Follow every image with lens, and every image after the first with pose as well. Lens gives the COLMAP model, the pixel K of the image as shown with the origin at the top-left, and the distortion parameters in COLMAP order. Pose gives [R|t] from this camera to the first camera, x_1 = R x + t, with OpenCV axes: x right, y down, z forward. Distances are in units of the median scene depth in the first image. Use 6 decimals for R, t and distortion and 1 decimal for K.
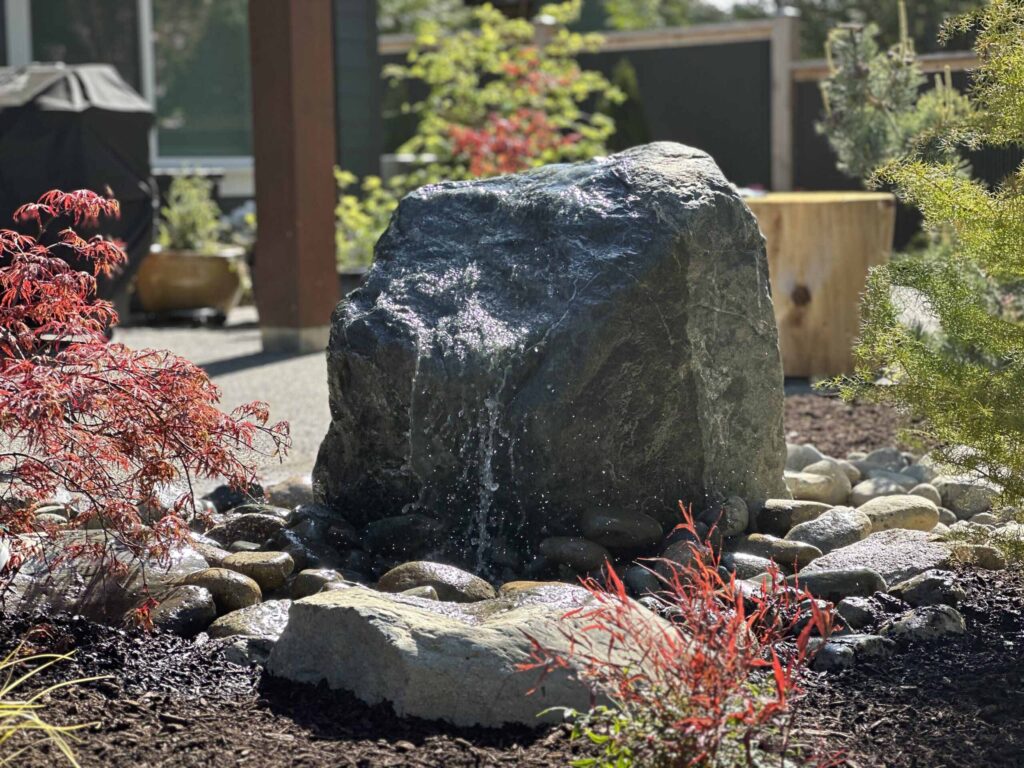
lens RADIAL K [[2735.1, 0, 512.0], [0, 2735.1, 384.0], [0, 0, 1]] dist [-0.350439, 9.260706]
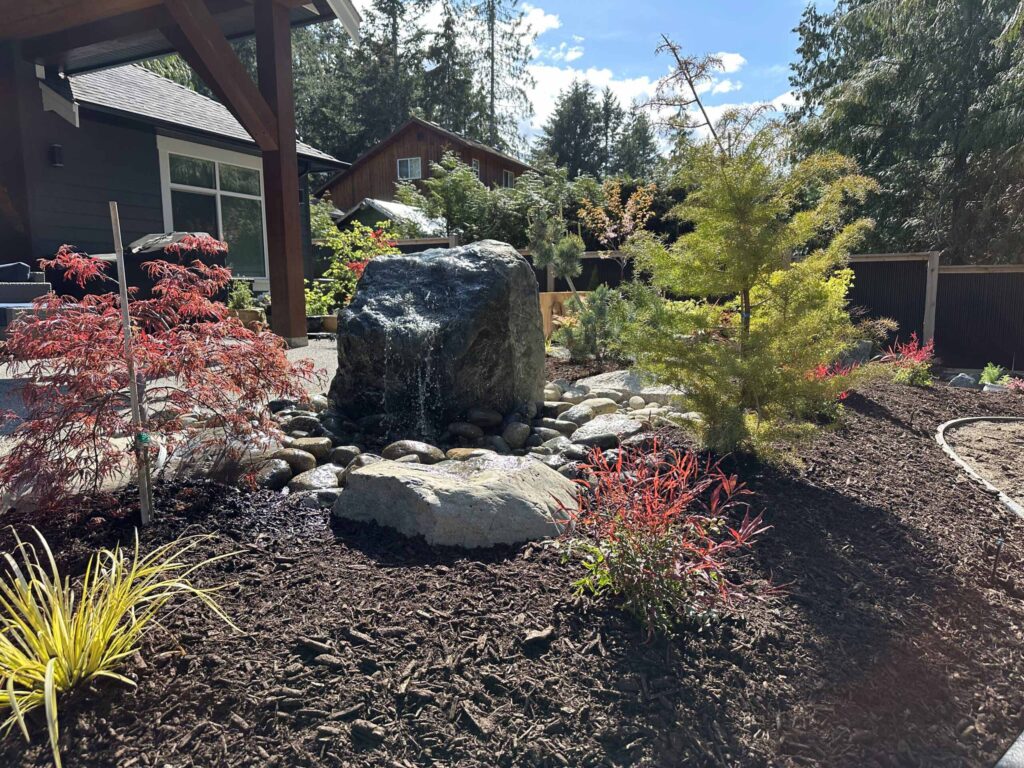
lens RADIAL K [[703.1, 0, 512.0], [0, 703.1, 384.0], [0, 0, 1]] dist [0.009075, -0.000241]
pose [[0.963690, -0.018566, 0.266379, -0.090002], [0.012099, 0.999591, 0.025899, 0.014304], [-0.266751, -0.021736, 0.963520, 0.509786]]
